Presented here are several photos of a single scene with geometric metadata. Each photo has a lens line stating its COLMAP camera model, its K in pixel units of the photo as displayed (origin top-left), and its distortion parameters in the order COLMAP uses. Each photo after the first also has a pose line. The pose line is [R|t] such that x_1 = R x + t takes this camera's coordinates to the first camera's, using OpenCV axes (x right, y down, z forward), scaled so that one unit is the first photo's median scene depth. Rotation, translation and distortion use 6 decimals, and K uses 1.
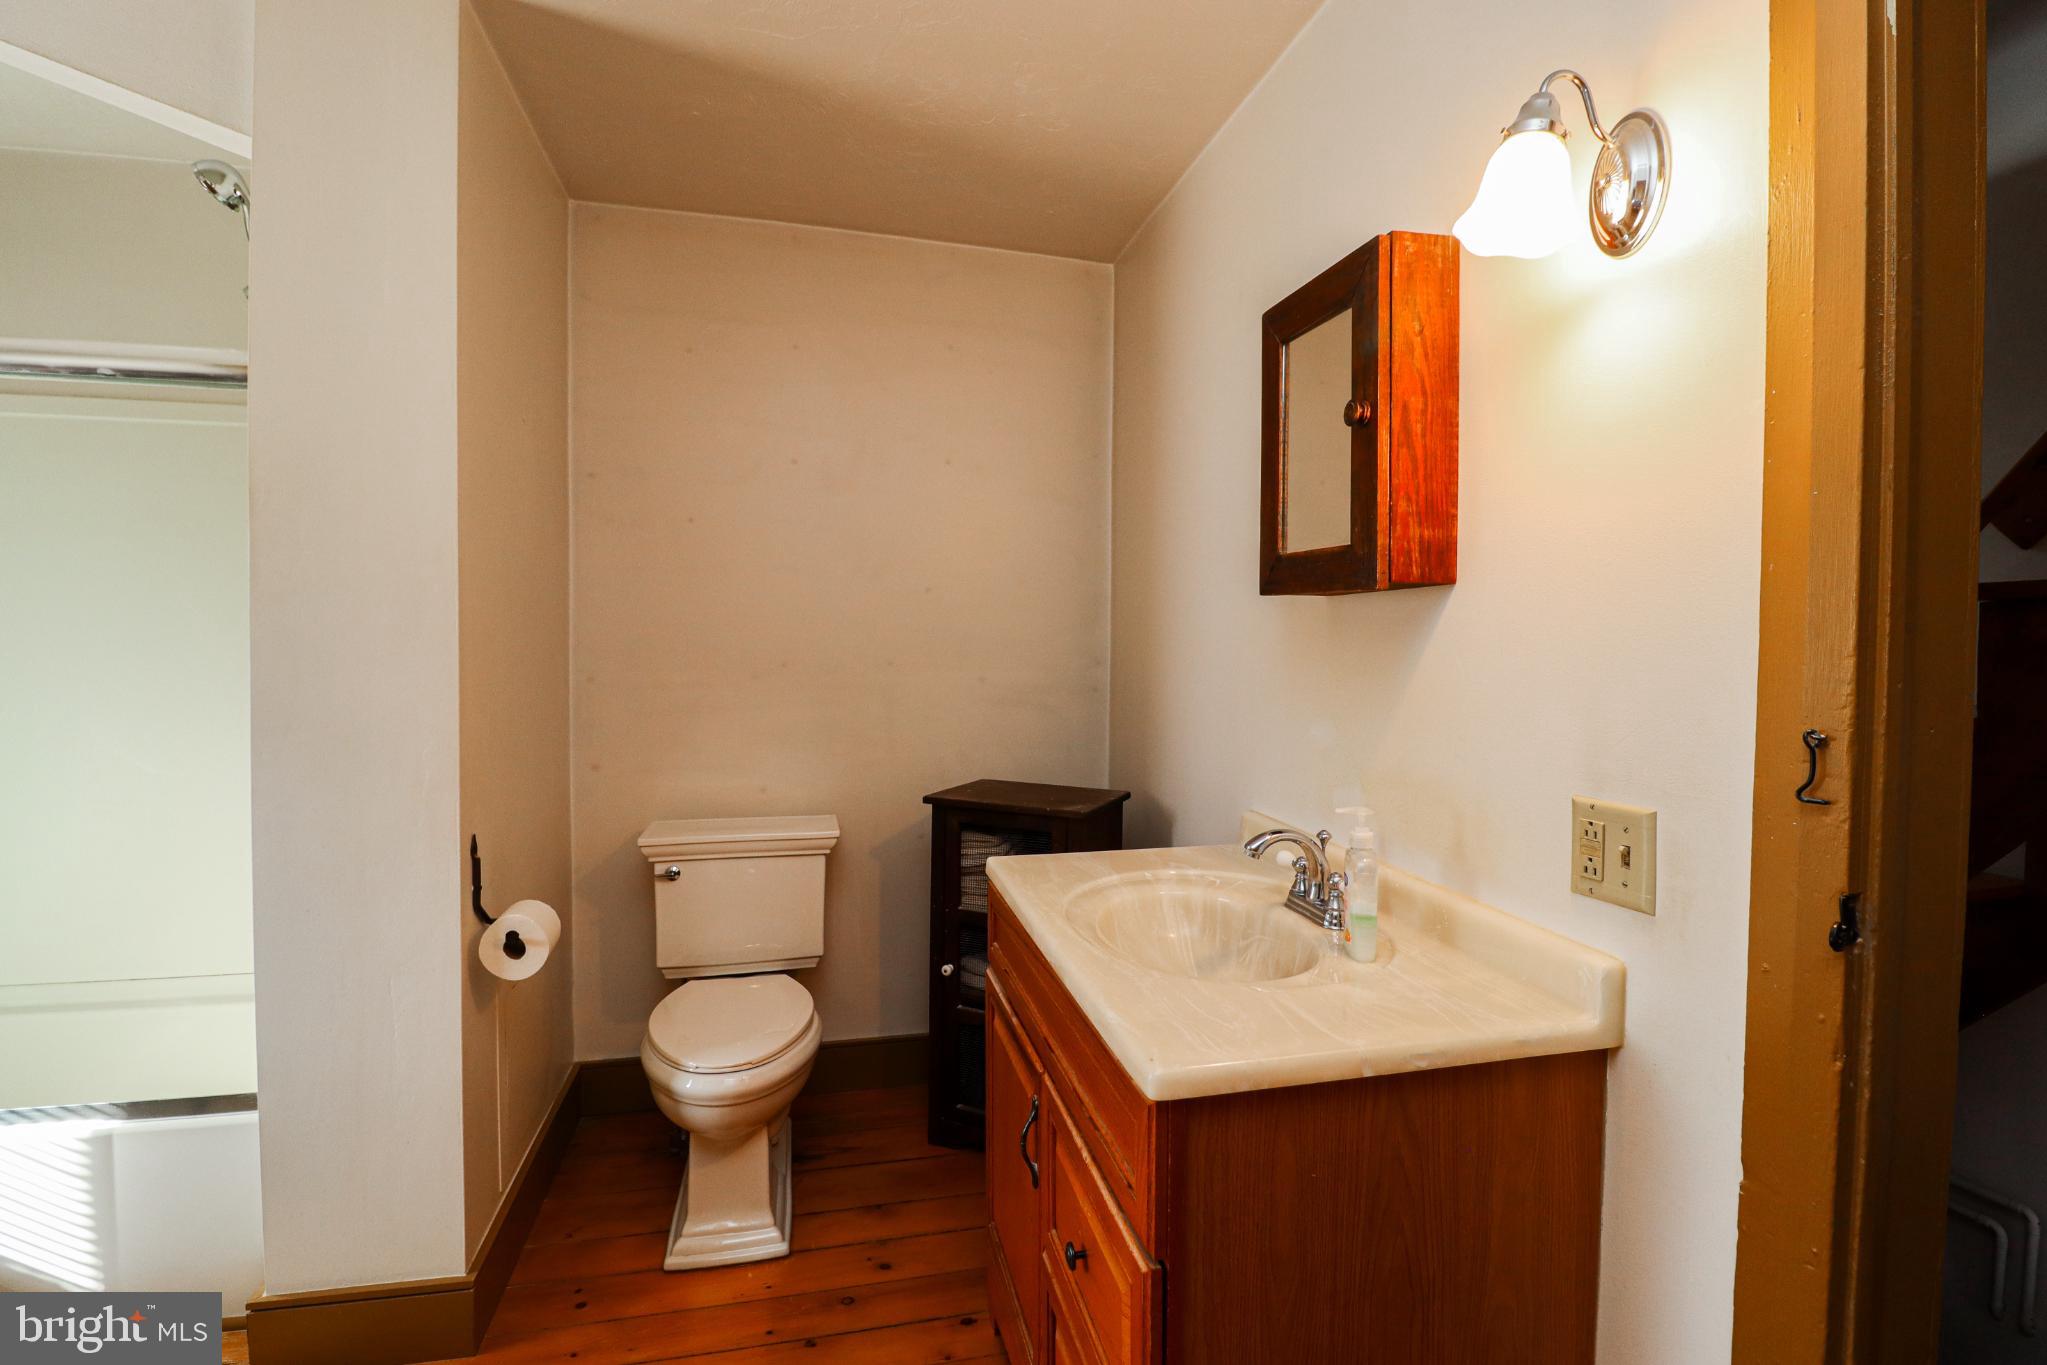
lens RADIAL K [[942.1, 0, 1025.8], [0, 942.1, 672.4], [0, 0, 1]] dist [-0.006305, -0.008708]
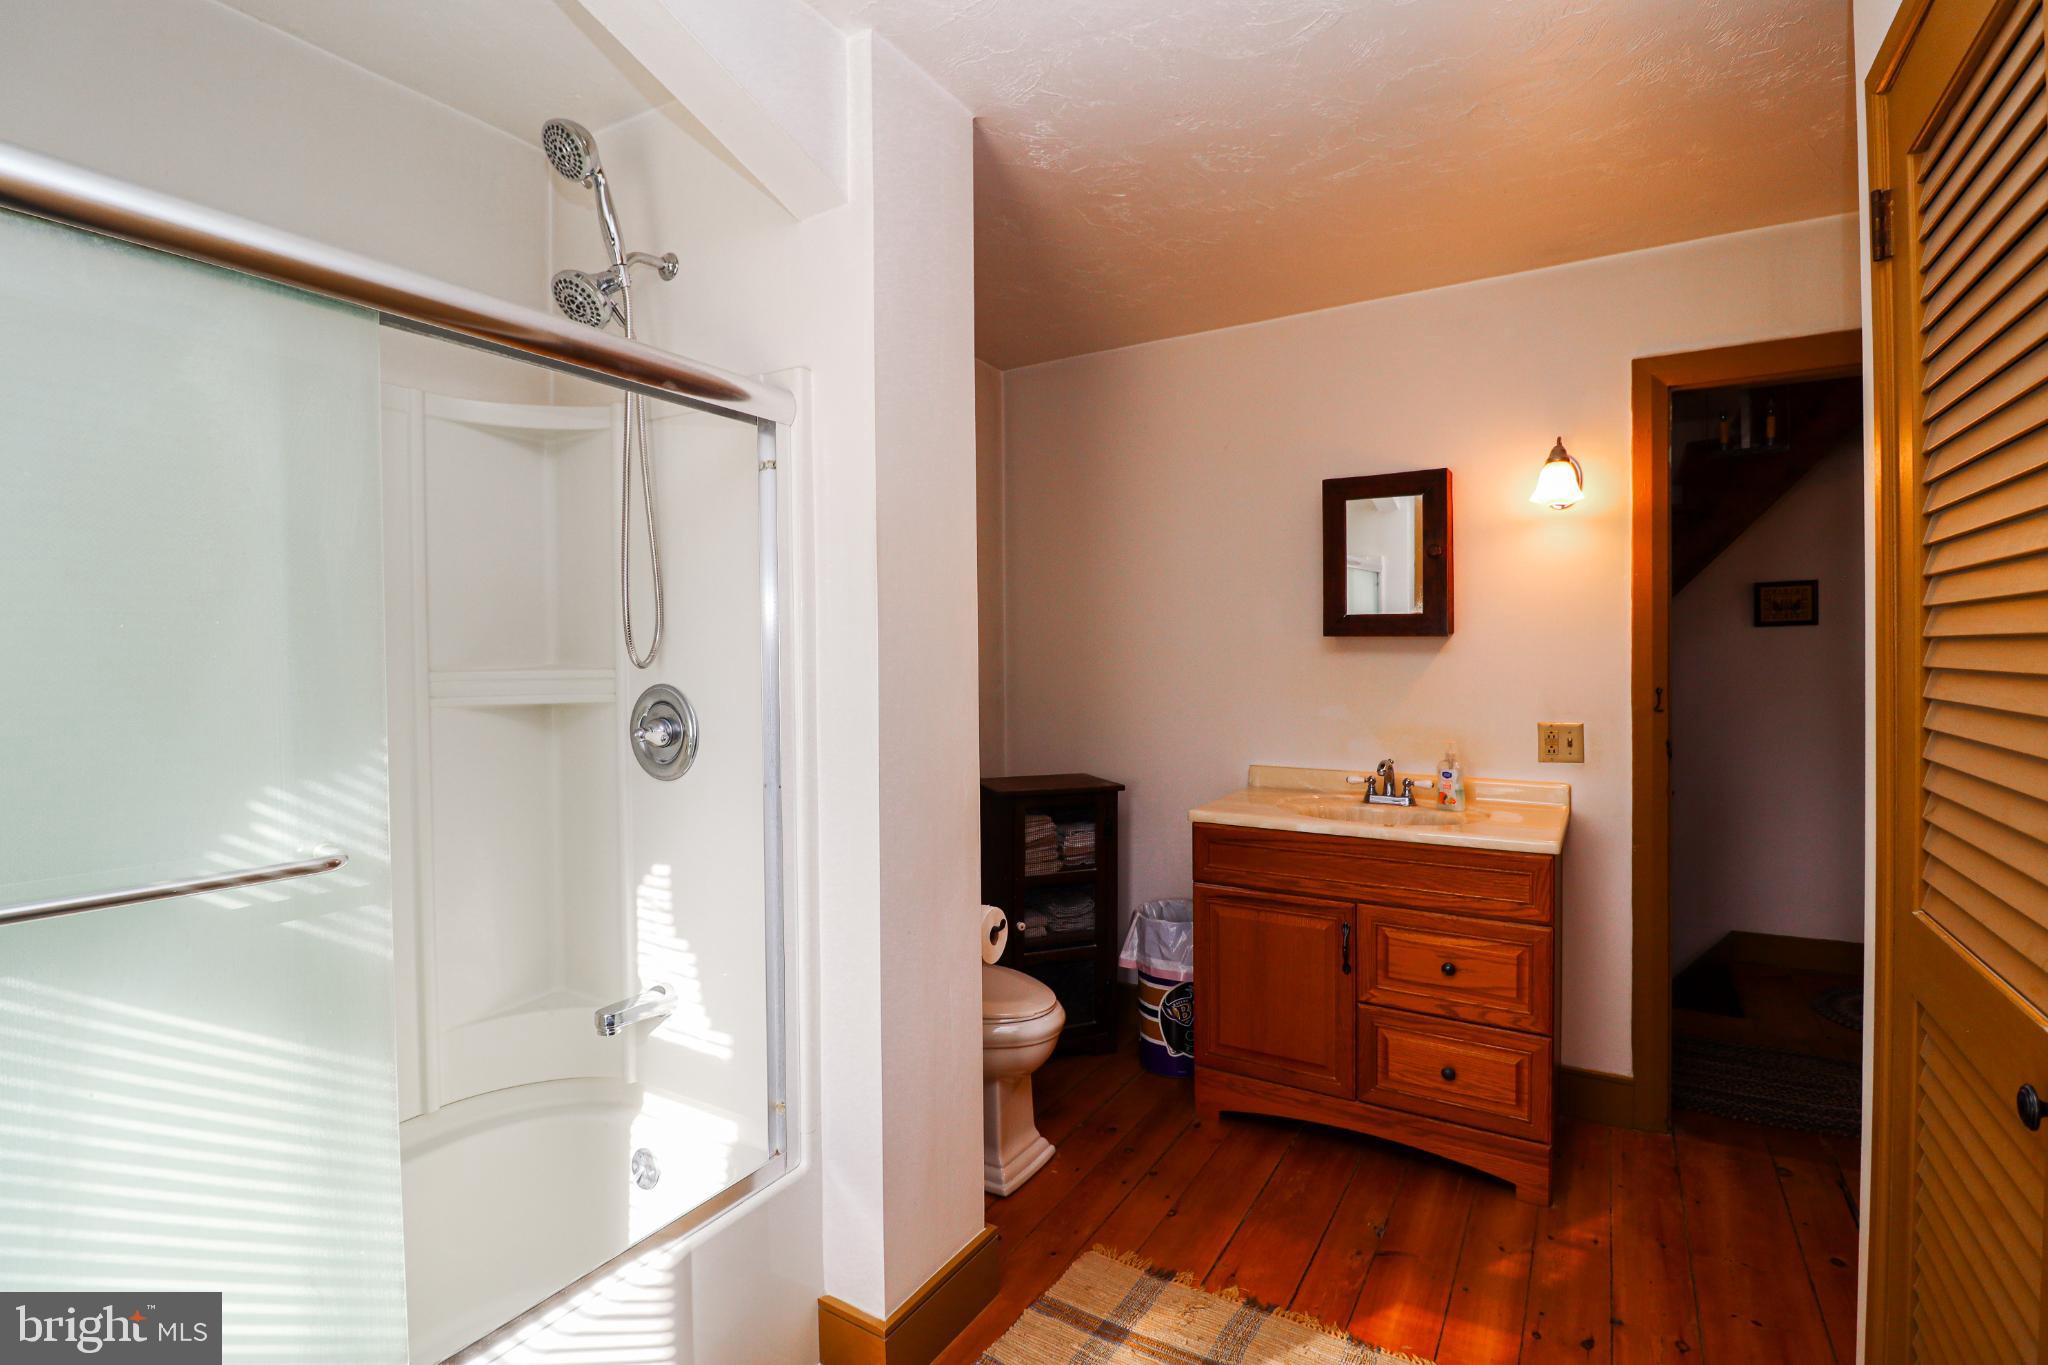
lens RADIAL K [[942.6, 0, 1043.9], [0, 942.6, 670.2], [0, 0, 1]] dist [-0.006305, -0.008708]
pose [[0.696620, -0.021407, 0.717121, -1.505824], [0.035074, 0.999376, -0.004239, -0.030506], [-0.716582, 0.028105, 0.696936, 0.145611]]
